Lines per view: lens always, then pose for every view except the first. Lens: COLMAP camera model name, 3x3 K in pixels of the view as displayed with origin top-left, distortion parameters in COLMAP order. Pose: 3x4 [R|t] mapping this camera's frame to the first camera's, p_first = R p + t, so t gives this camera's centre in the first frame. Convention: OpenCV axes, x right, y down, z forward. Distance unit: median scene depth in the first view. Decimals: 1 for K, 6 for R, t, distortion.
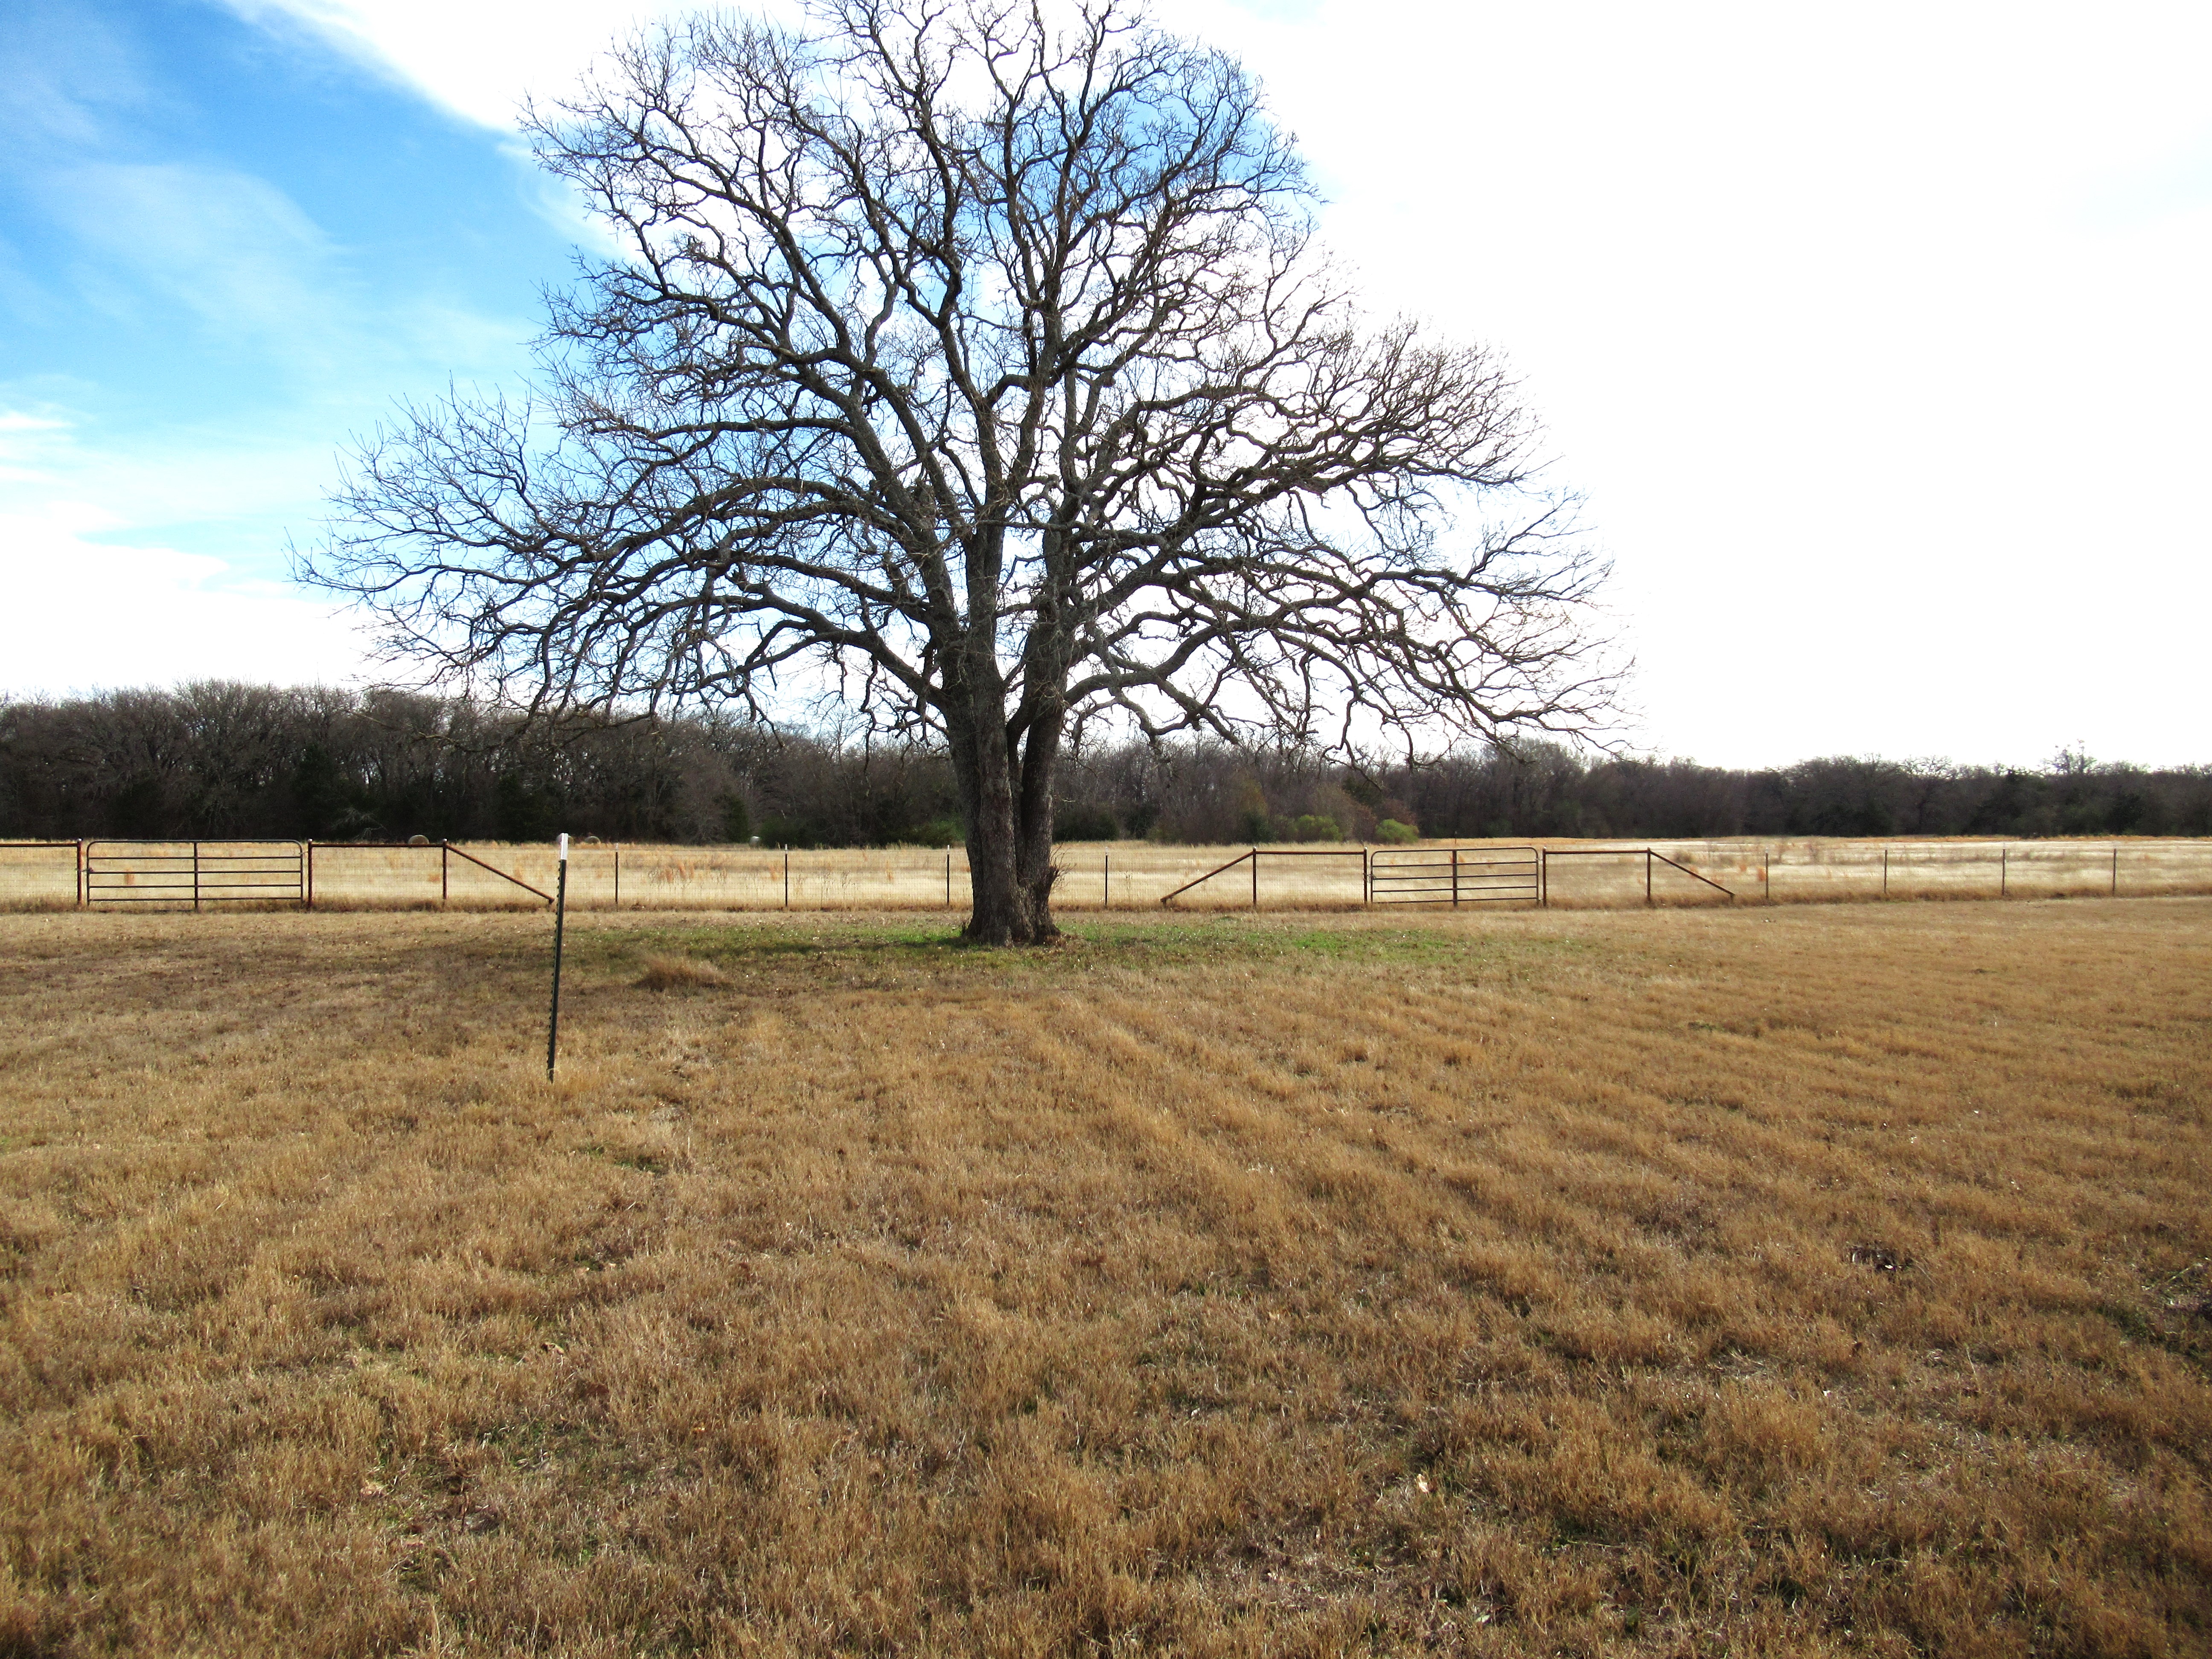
lens RADIAL K [[1637.8, 0, 1114.0], [0, 1637.8, 844.0], [0, 0, 1]] dist [-0.007653, 0.004978]
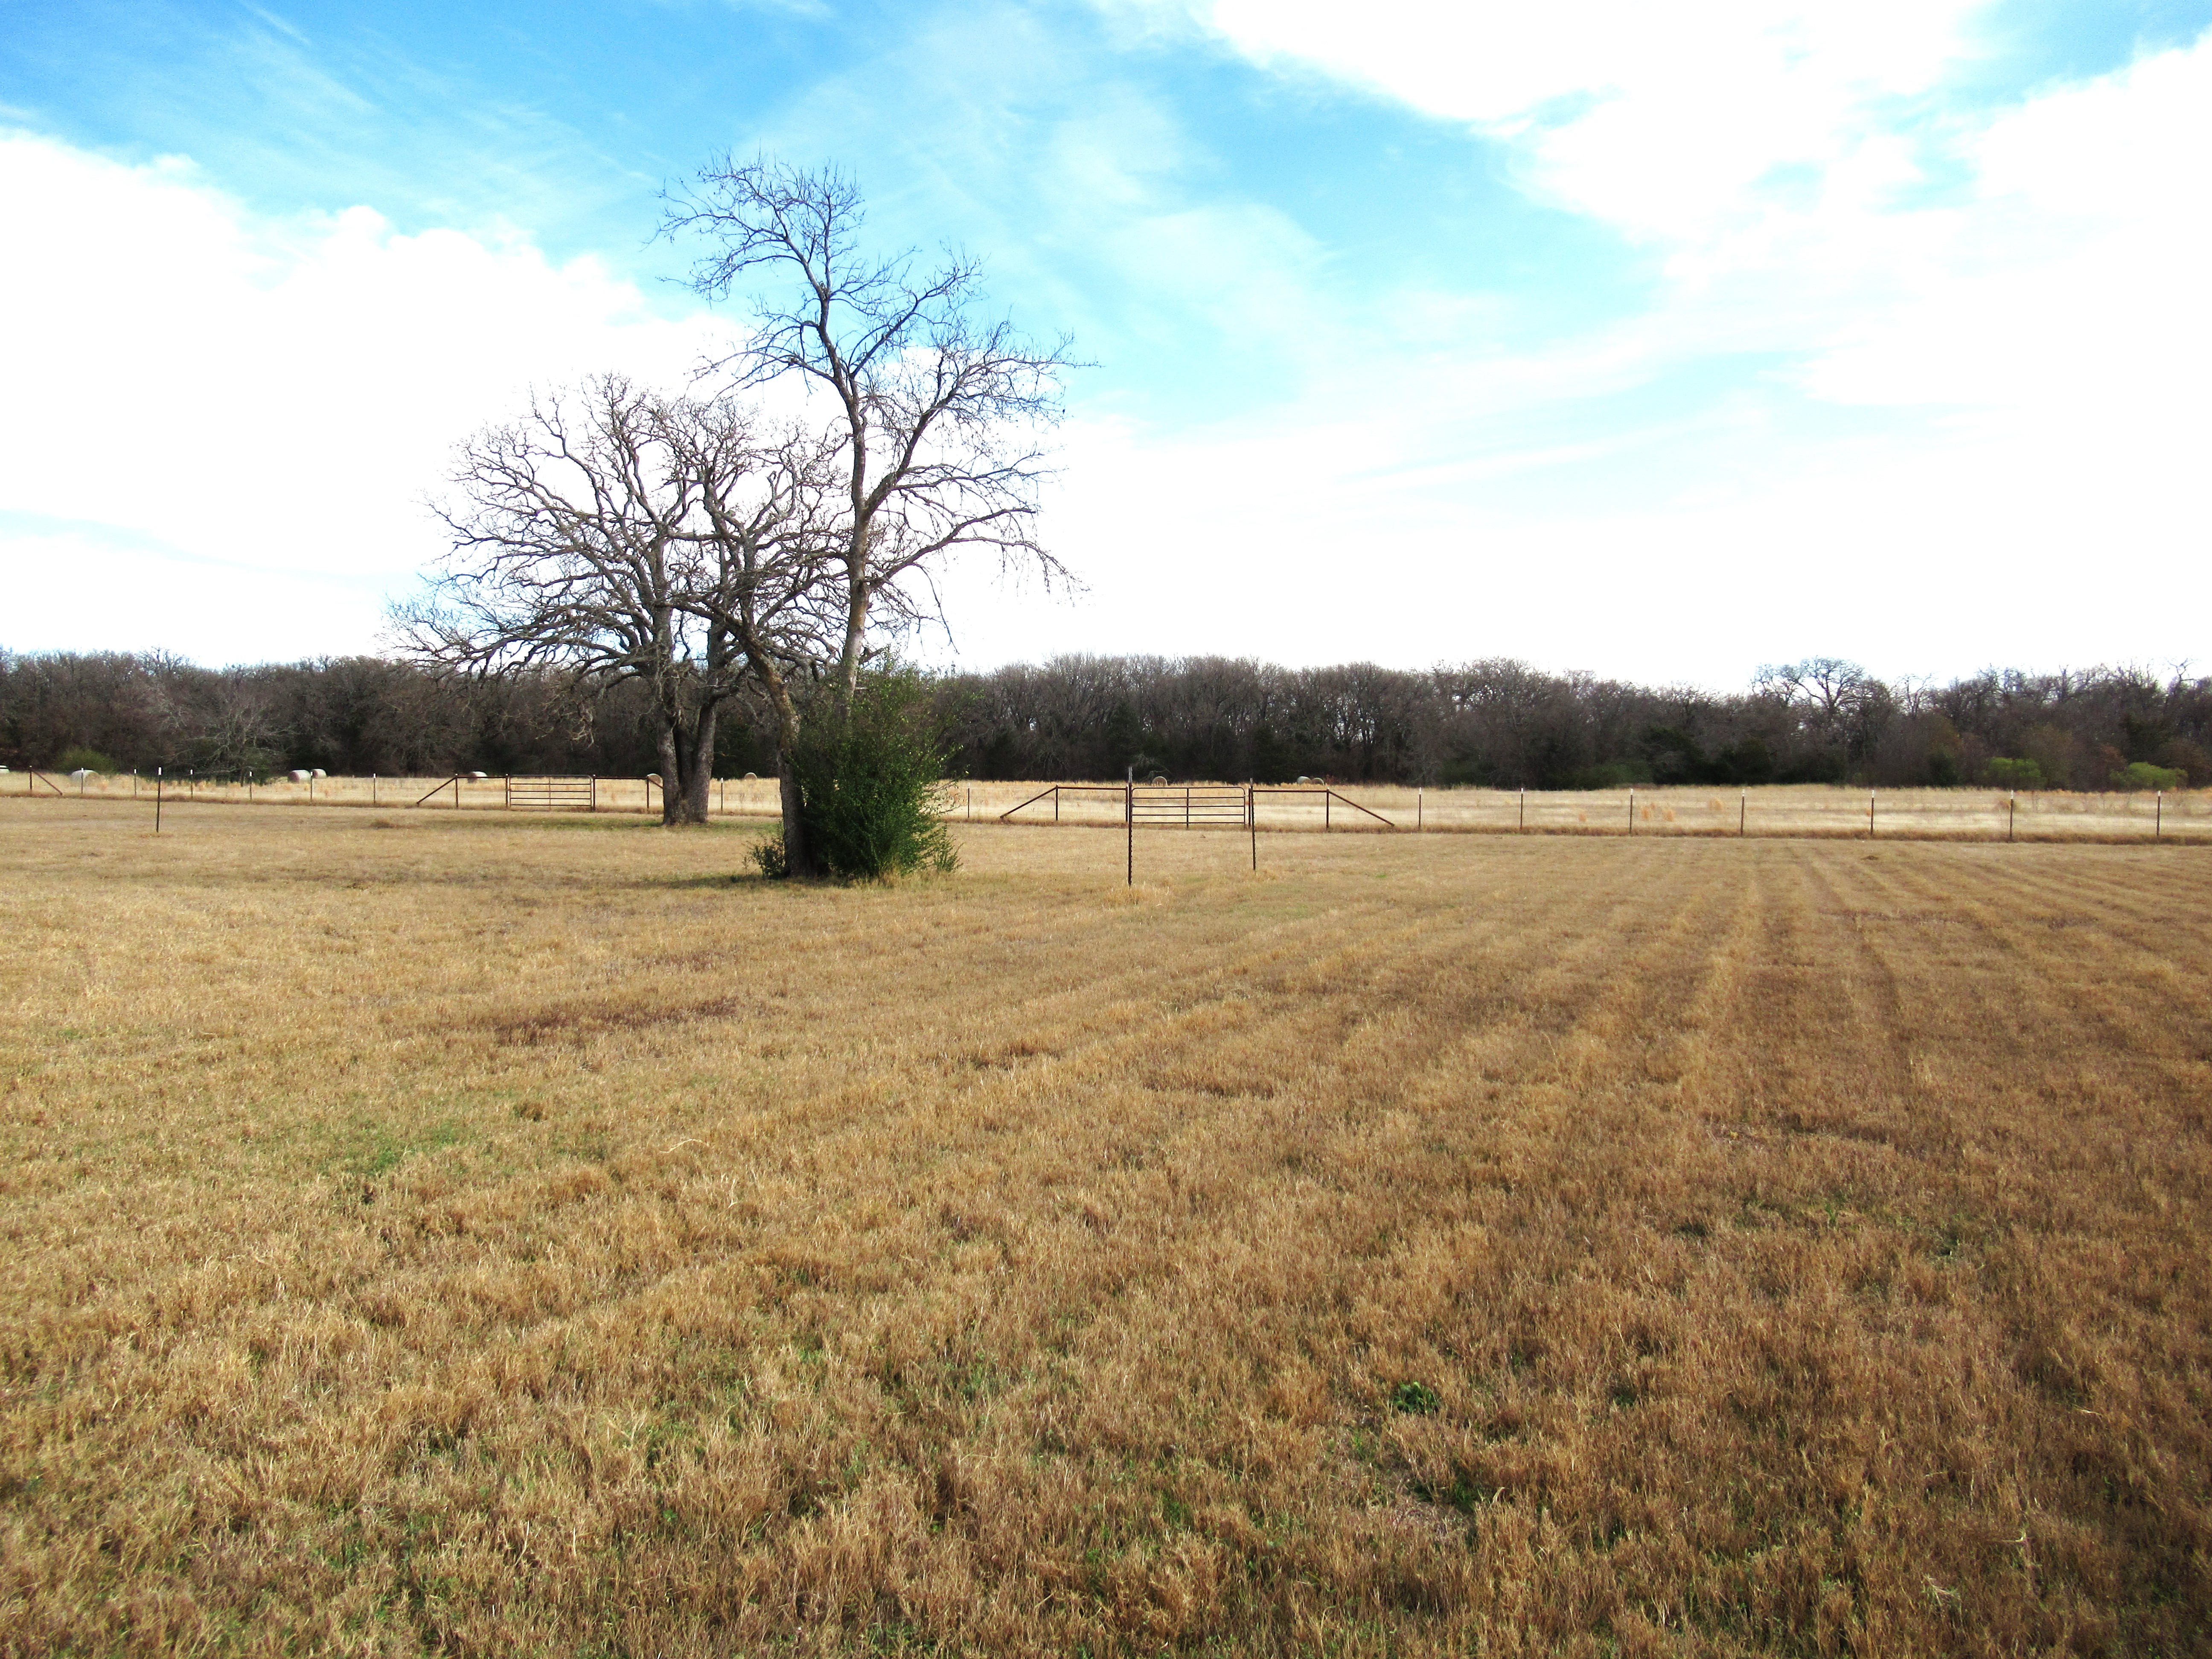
lens RADIAL K [[1637.8, 0, 1114.0], [0, 1637.8, 844.0], [0, 0, 1]] dist [-0.007653, 0.004978]
pose [[0.815716, 0.029505, -0.577700, 0.966707], [-0.009665, 0.999254, 0.037387, 0.000098], [0.578372, -0.024914, 0.815393, -0.188956]]
